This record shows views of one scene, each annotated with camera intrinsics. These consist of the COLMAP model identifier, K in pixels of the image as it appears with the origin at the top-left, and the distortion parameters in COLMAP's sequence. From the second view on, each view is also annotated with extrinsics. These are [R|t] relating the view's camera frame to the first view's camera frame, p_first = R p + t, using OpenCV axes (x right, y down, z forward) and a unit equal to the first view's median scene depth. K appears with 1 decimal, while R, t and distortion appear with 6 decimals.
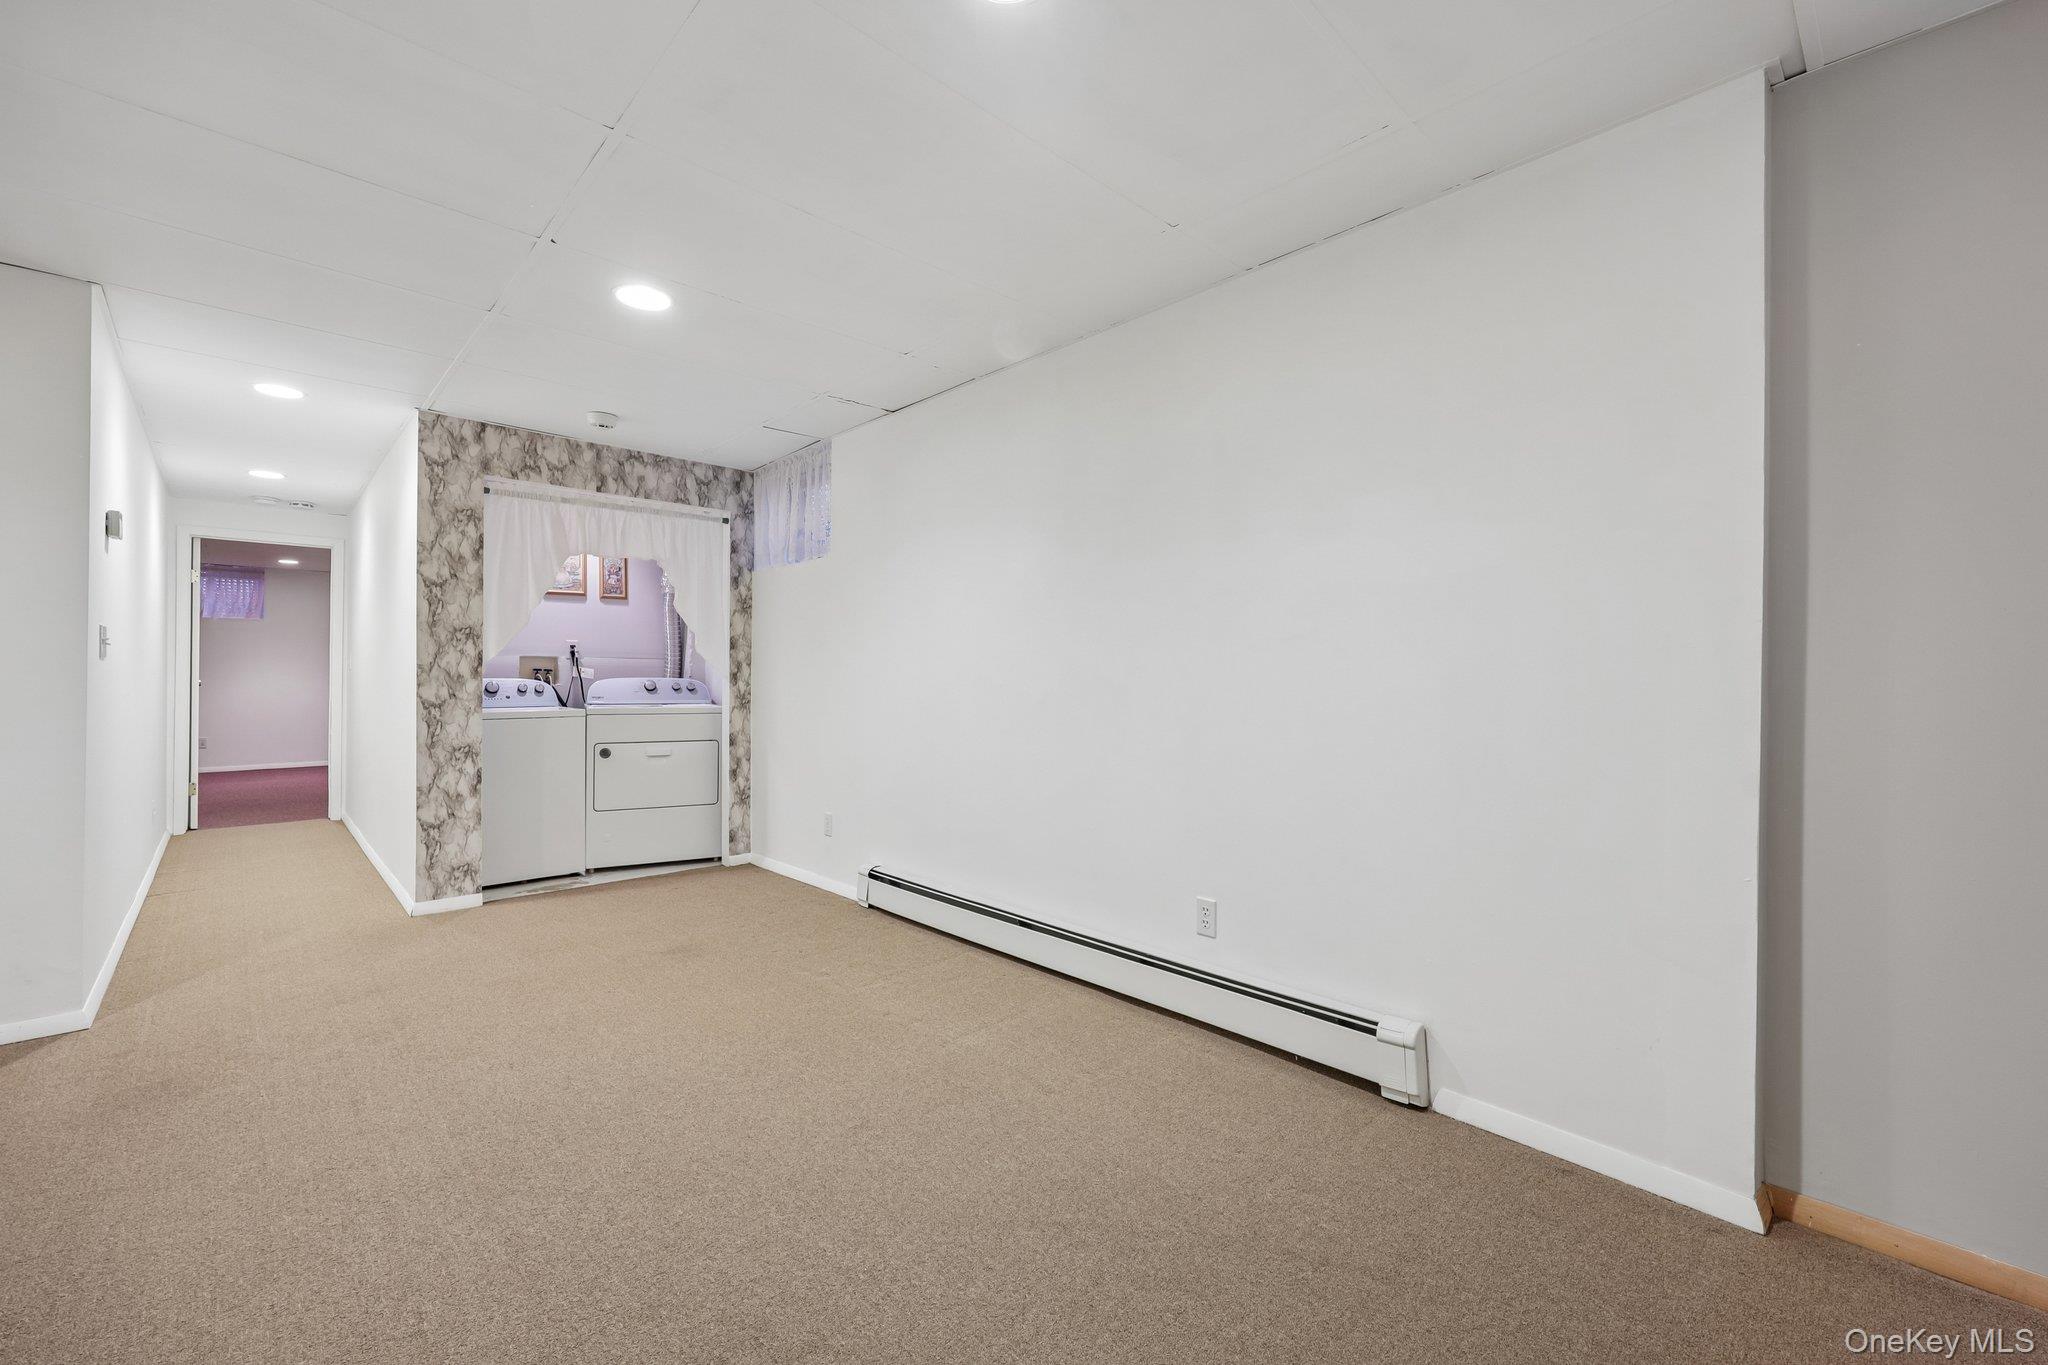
lens RADIAL K [[827.3, 0, 1031.8], [0, 827.3, 674.6], [0, 0, 1]] dist [0.002410, -0.000259]
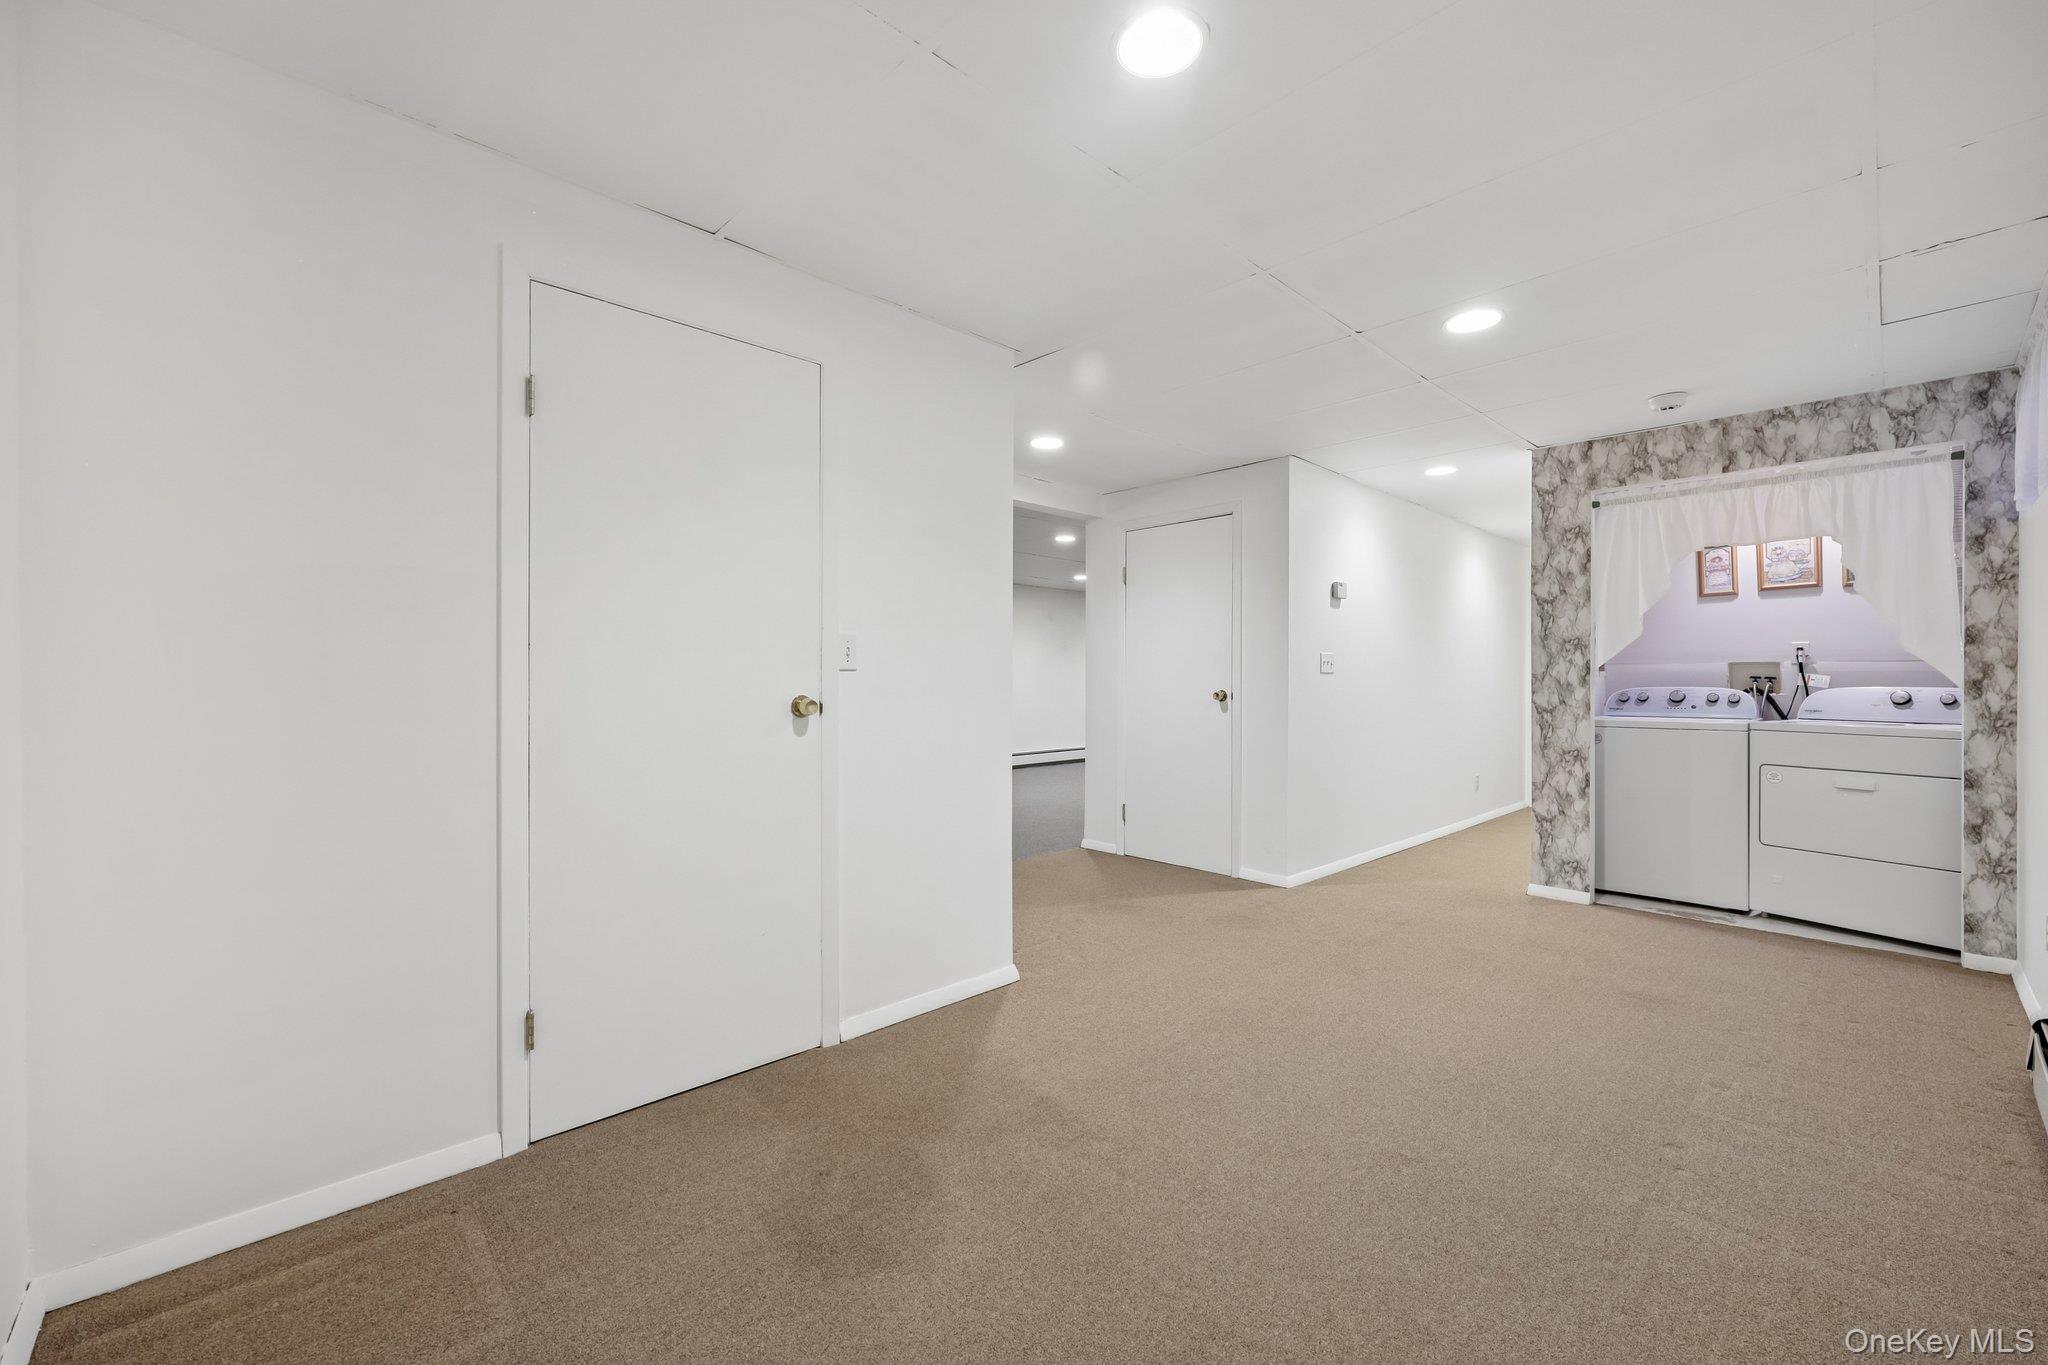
lens RADIAL K [[827.3, 0, 1018.3], [0, 827.3, 681.9], [0, 0, 1]] dist [0.002410, -0.000259]
pose [[0.003205, -0.002824, -0.999991, 0.344252], [0.000684, 0.999996, -0.002821, 0.001034], [0.999995, -0.000674, 0.003207, 0.256634]]
